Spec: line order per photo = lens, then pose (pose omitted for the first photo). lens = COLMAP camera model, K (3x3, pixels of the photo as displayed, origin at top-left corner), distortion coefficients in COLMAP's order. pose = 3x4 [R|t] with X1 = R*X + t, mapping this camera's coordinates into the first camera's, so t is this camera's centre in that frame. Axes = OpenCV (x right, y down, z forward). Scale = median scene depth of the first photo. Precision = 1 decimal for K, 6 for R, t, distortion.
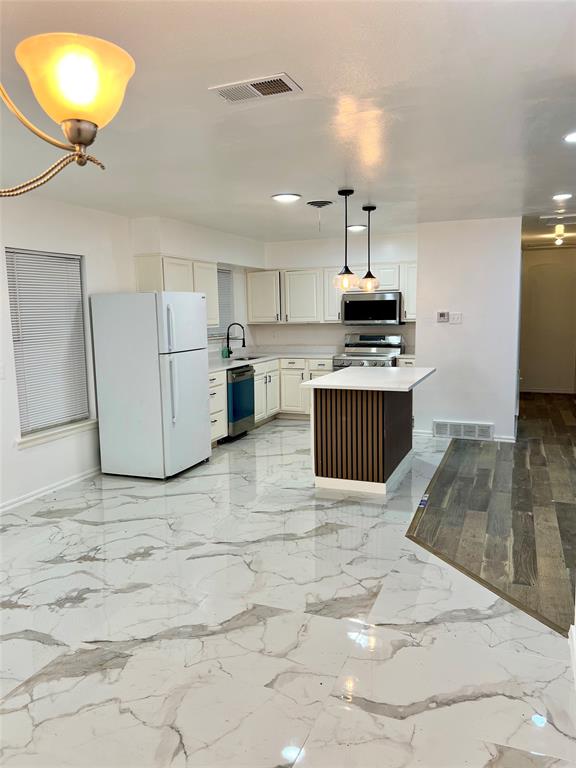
lens RADIAL K [[577.0, 0, 287.8], [0, 577.0, 383.0], [0, 0, 1]] dist [0.049318, -0.055878]
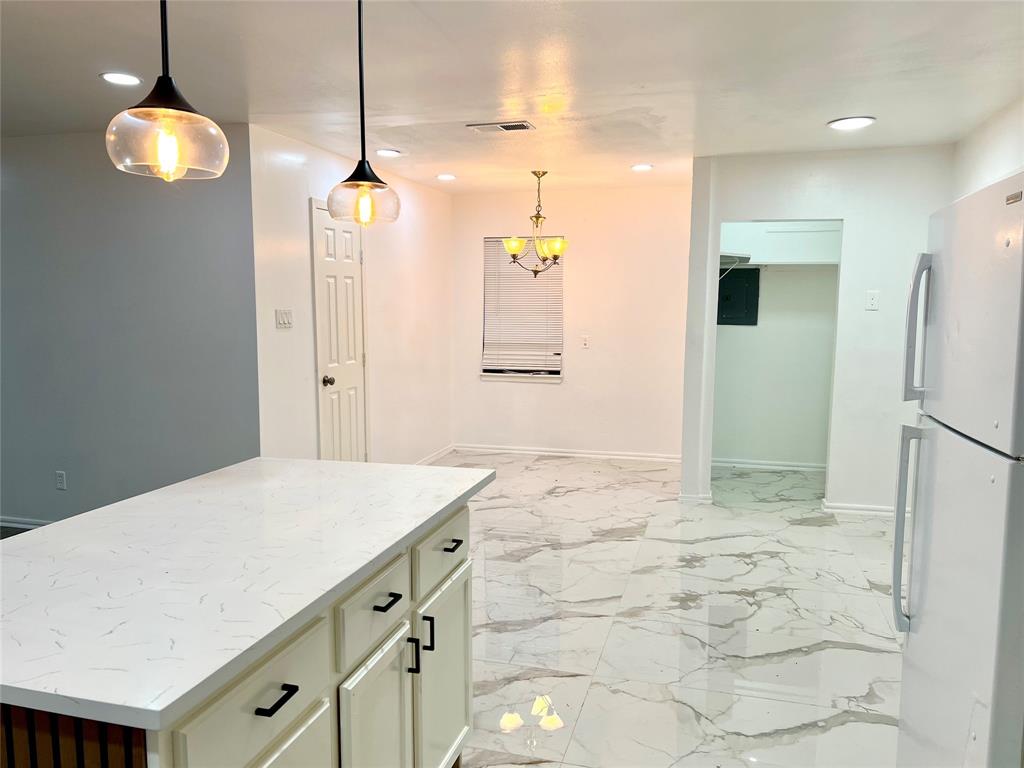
lens RADIAL K [[769.4, 0, 508.7], [0, 769.4, 389.4], [0, 0, 1]] dist [0.049318, -0.055878]
pose [[-0.994610, 0.031055, -0.098922, 0.062548], [0.007143, 0.972348, 0.233429, -0.178307], [0.103436, 0.231465, -0.967329, 1.512595]]
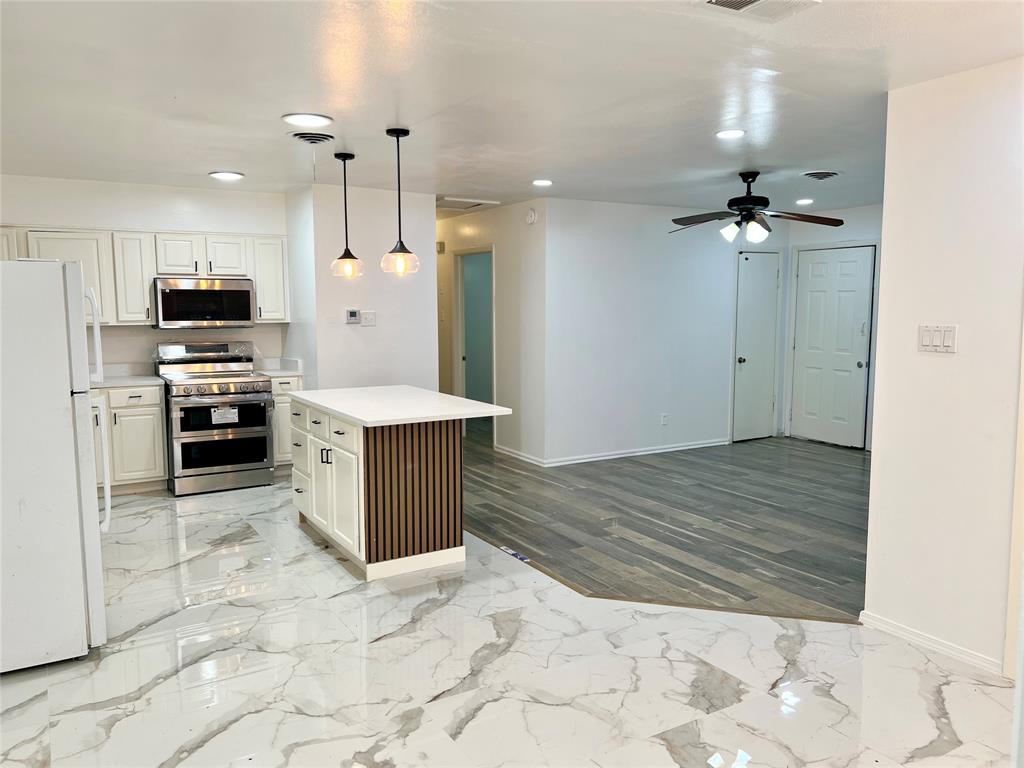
lens RADIAL K [[769.4, 0, 511.0], [0, 769.4, 386.8], [0, 0, 1]] dist [0.049318, -0.055878]
pose [[0.601484, -0.070880, 0.795734, -0.557122], [0.088550, 0.995834, 0.021770, -0.040943], [-0.793962, 0.057368, 0.605255, 0.363818]]
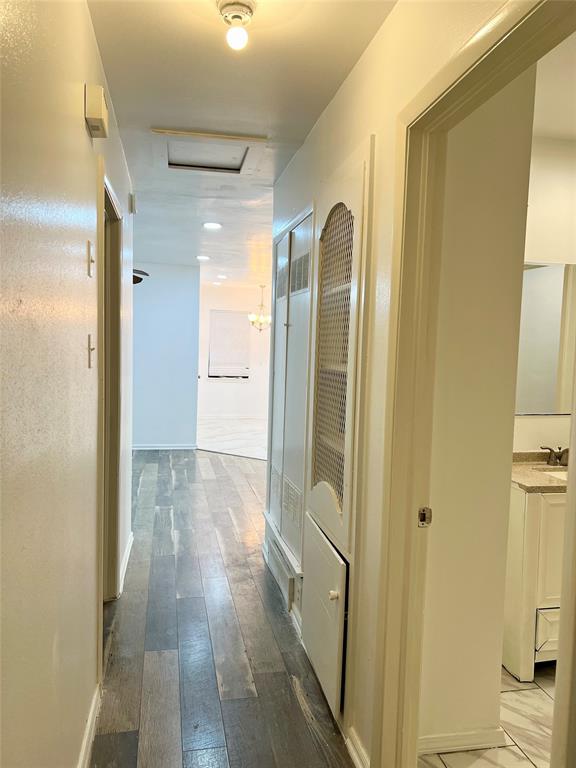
lens RADIAL K [[577.0, 0, 284.4], [0, 577.0, 381.4], [0, 0, 1]] dist [0.049318, -0.055878]
pose [[-0.839190, 0.025342, -0.543248, 0.972685], [-0.080570, 0.982097, 0.170276, -0.249952], [0.537837, 0.186664, -0.822124, 2.058590]]
